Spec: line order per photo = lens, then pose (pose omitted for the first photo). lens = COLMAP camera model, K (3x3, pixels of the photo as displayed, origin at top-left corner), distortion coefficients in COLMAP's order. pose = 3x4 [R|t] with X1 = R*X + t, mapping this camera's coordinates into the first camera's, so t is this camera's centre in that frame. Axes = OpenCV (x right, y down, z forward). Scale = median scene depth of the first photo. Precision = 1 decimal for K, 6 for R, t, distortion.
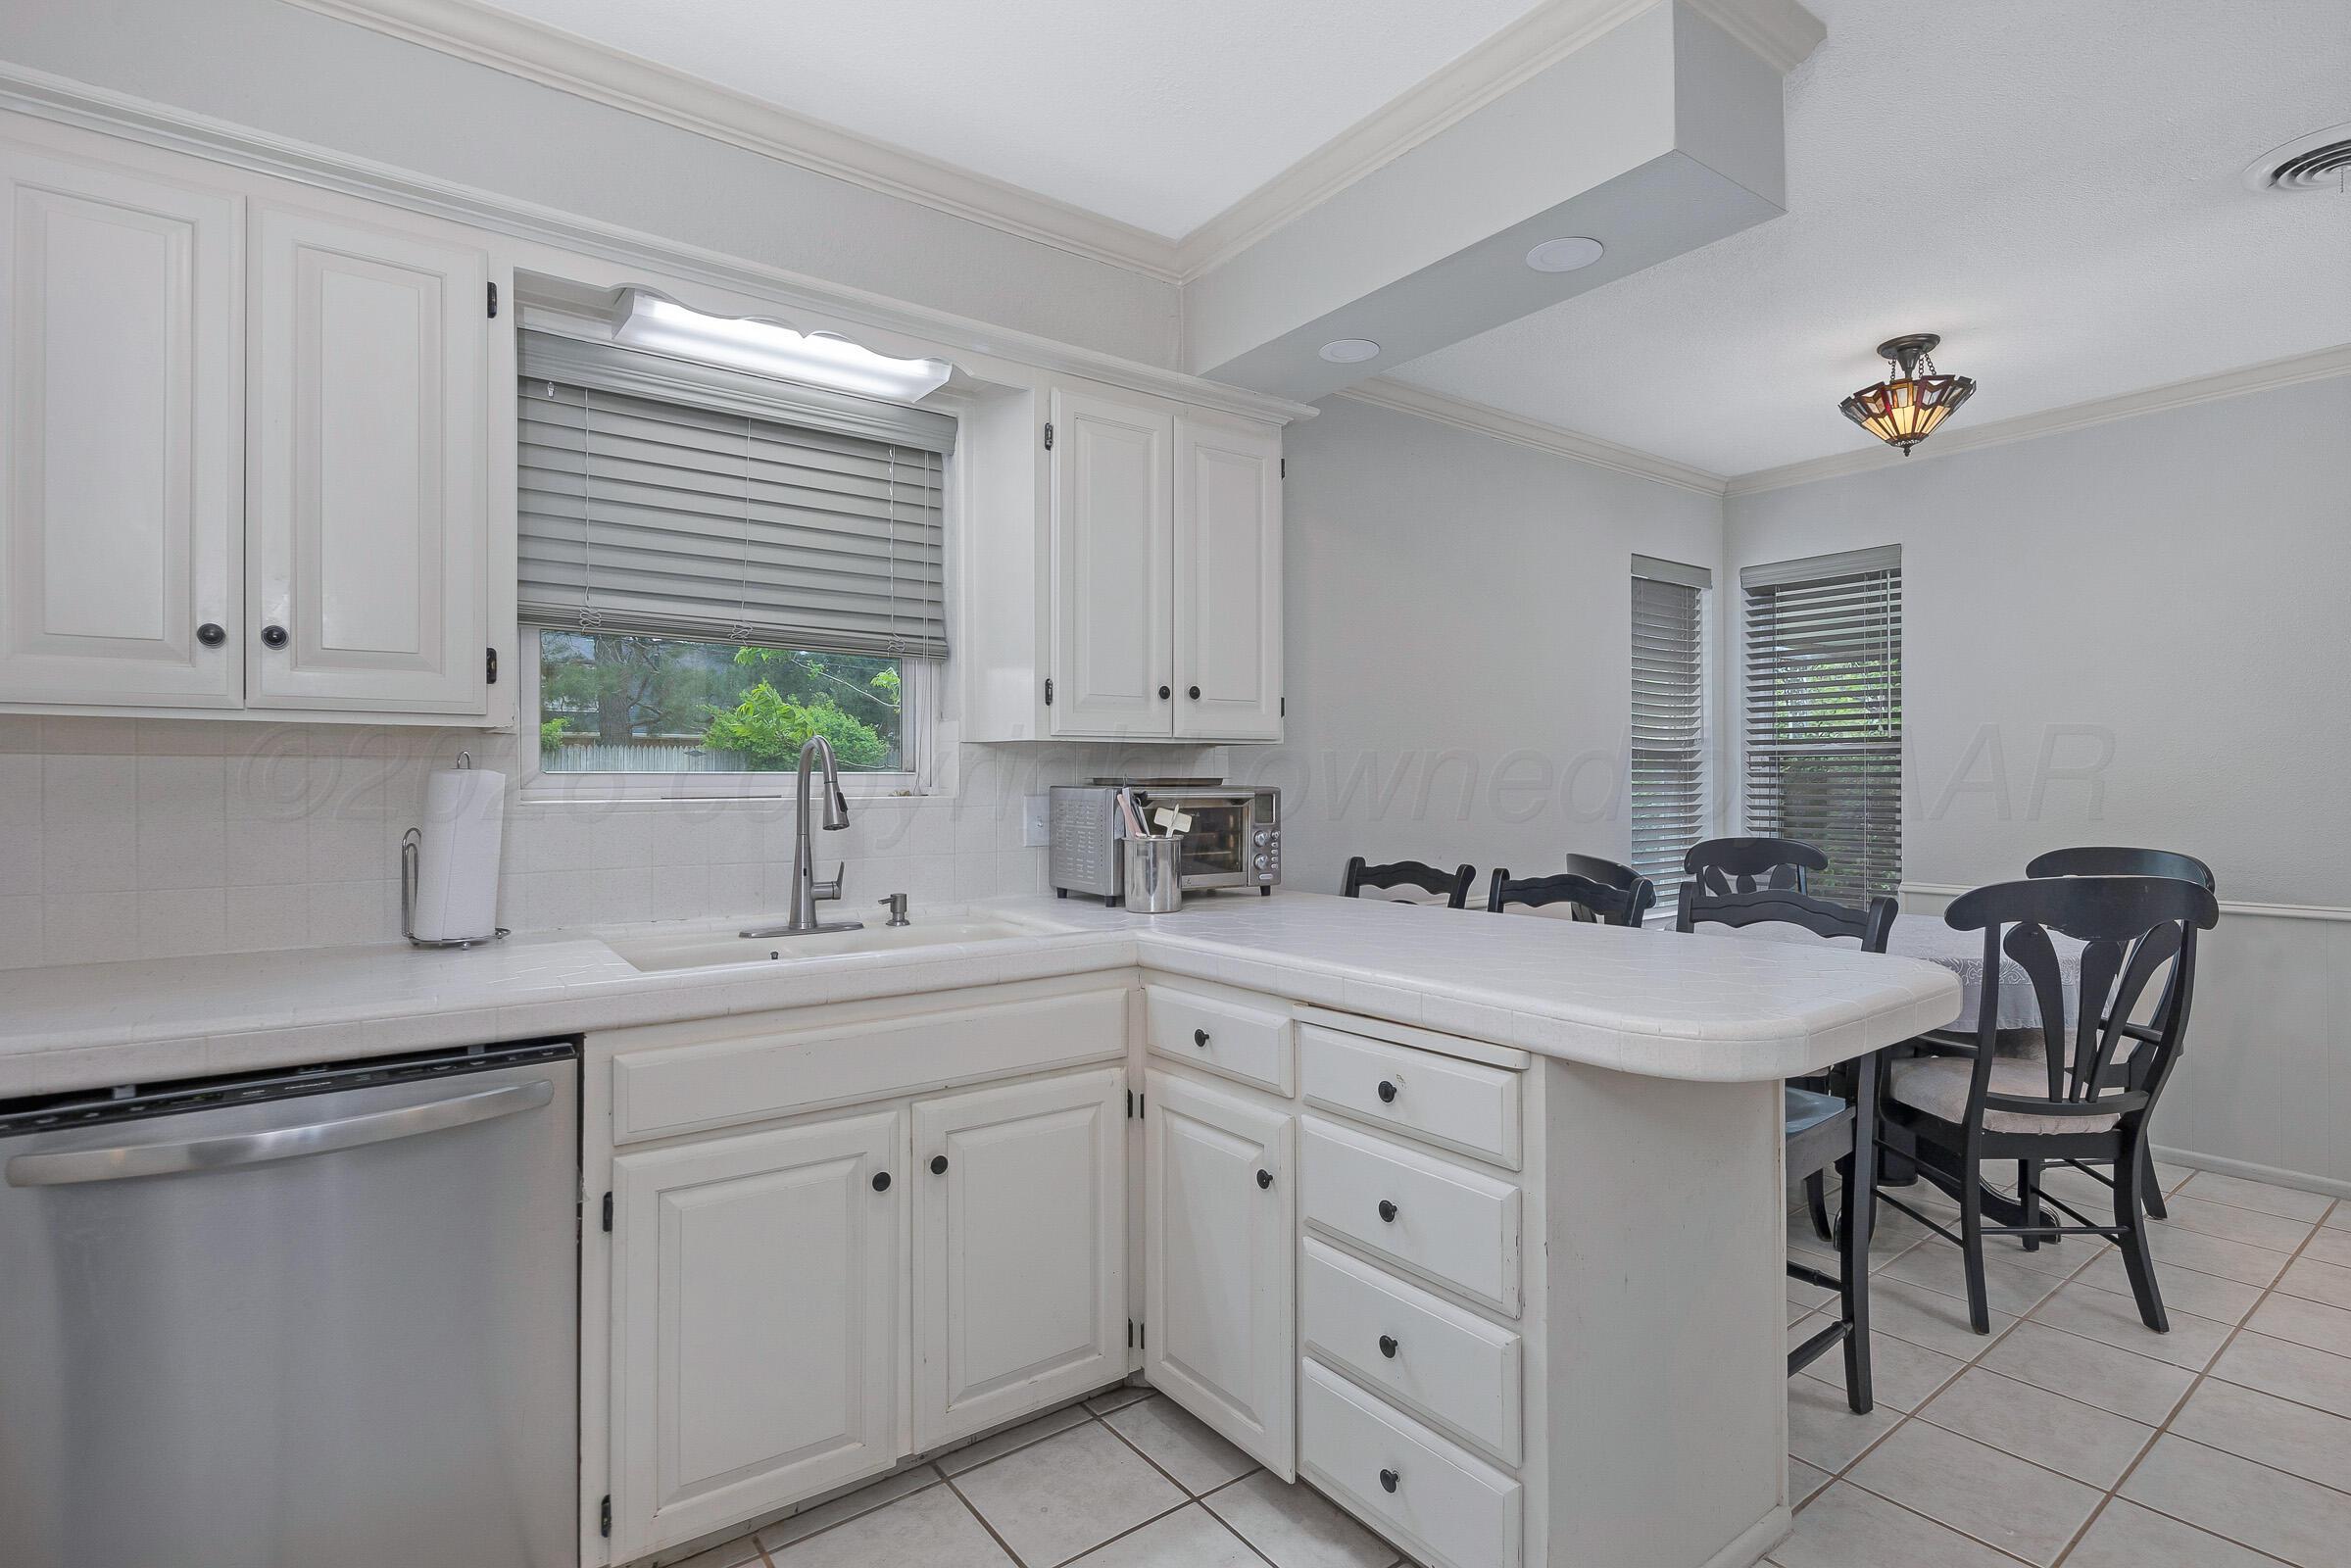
lens RADIAL K [[1129.7, 0, 1177.6], [0, 1129.7, 775.9], [0, 0, 1]] dist [-0.003192, -0.000108]
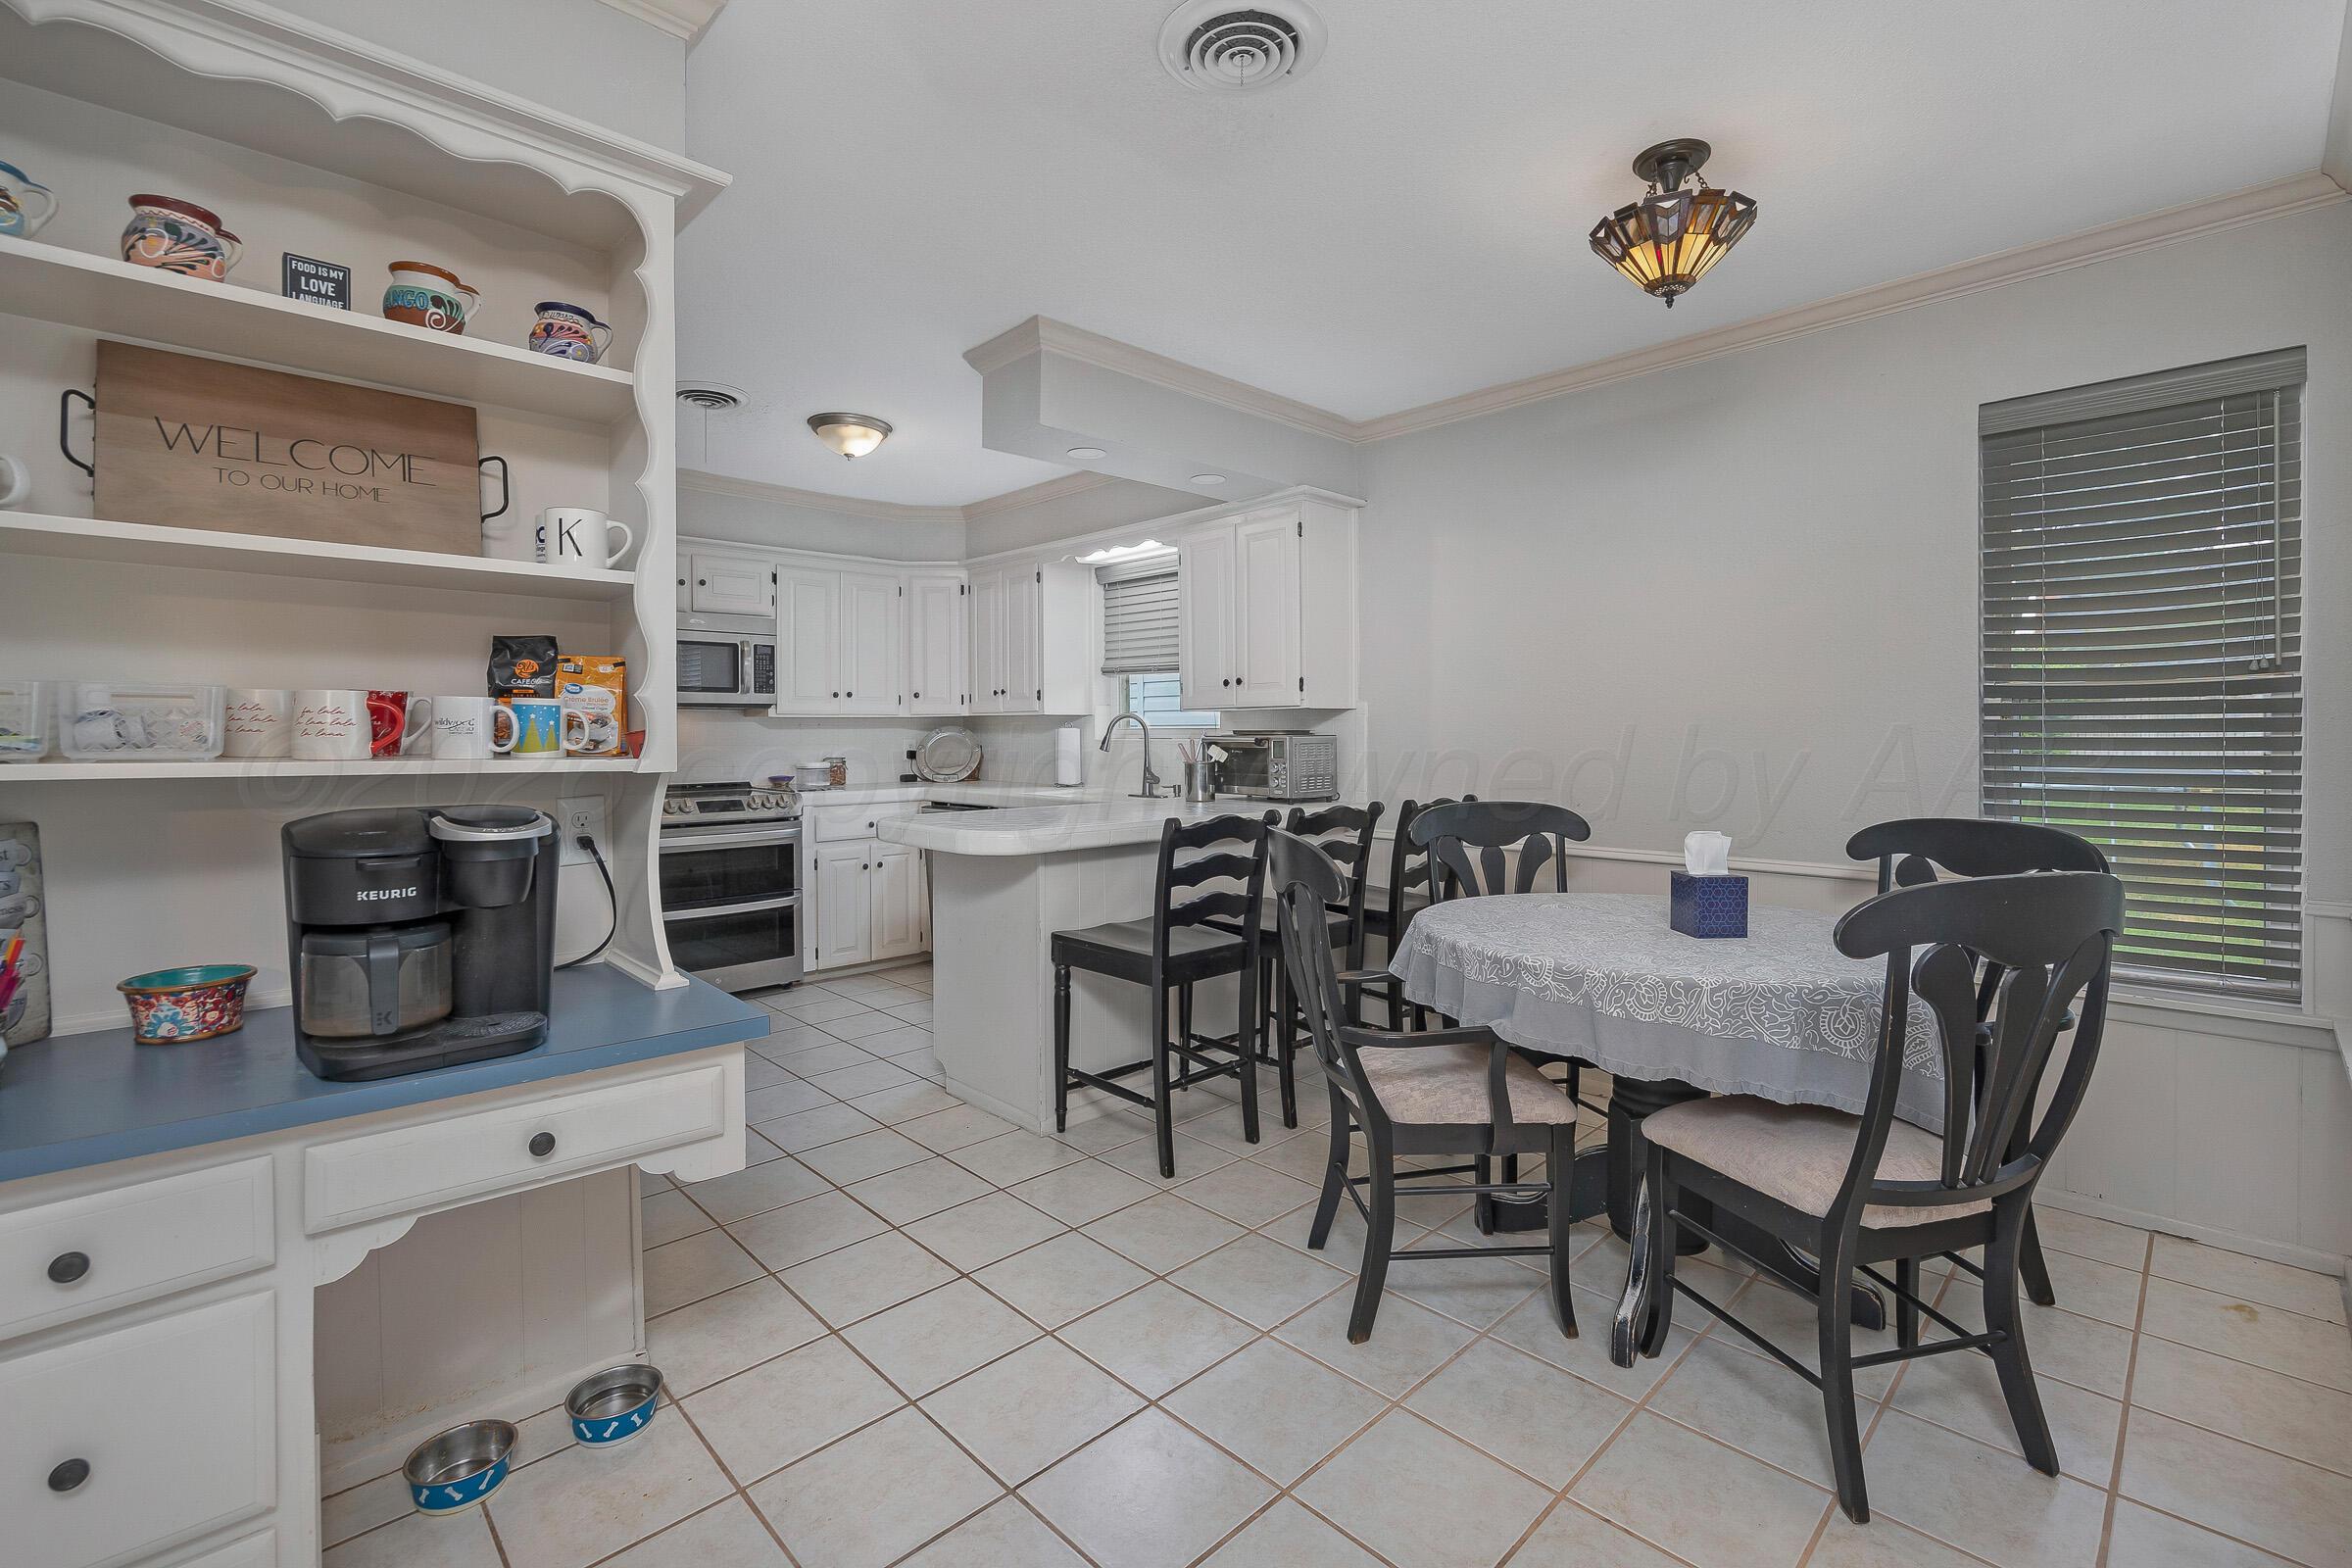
lens RADIAL K [[1029.7, 0, 1182.8], [0, 1029.7, 733.6], [0, 0, 1]] dist [-0.004156, -0.000334]
pose [[0.130323, 0.004838, -0.991460, 1.736631], [0.006488, 0.999963, 0.005732, -0.003338], [0.991450, -0.007180, 0.130287, 0.781616]]
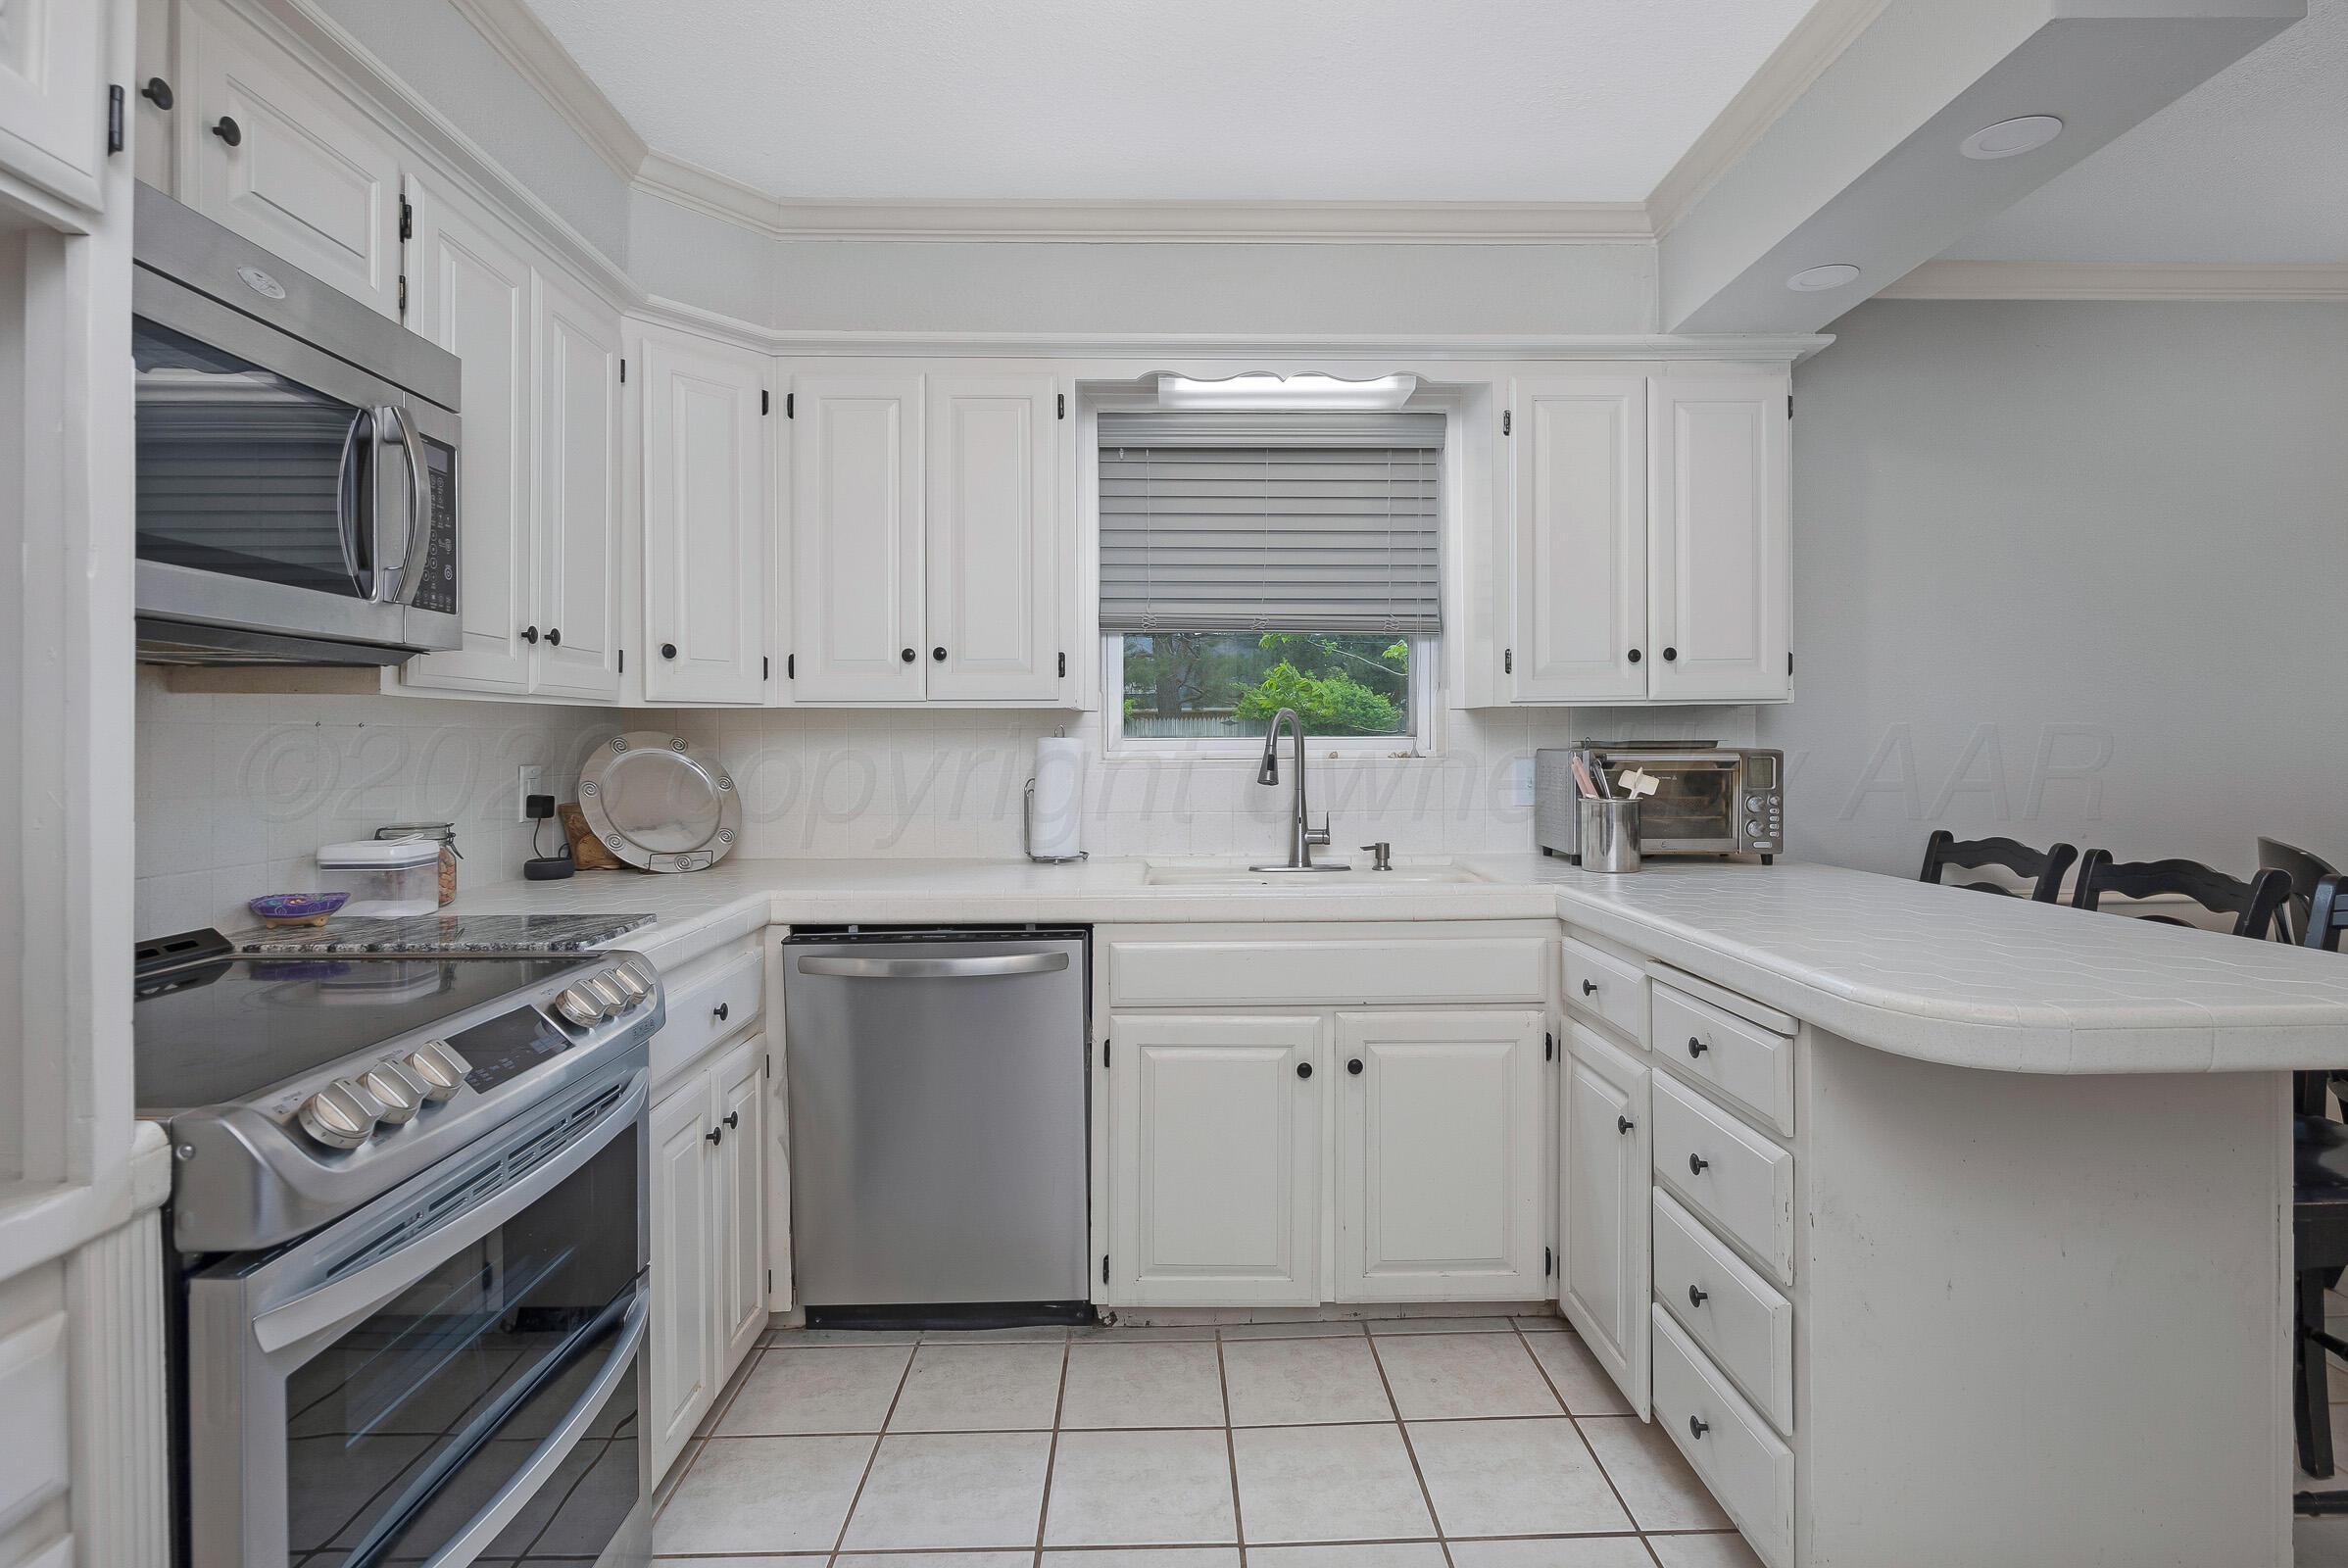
lens RADIAL K [[1167.9, 0, 1178.6], [0, 1167.9, 744.0], [0, 0, 1]] dist [-0.000992, 0.000204]
pose [[0.814694, -0.003048, -0.579883, 0.281264], [0.006053, 0.999976, 0.003248, -0.001109], [0.579859, -0.006156, 0.814693, -0.088245]]
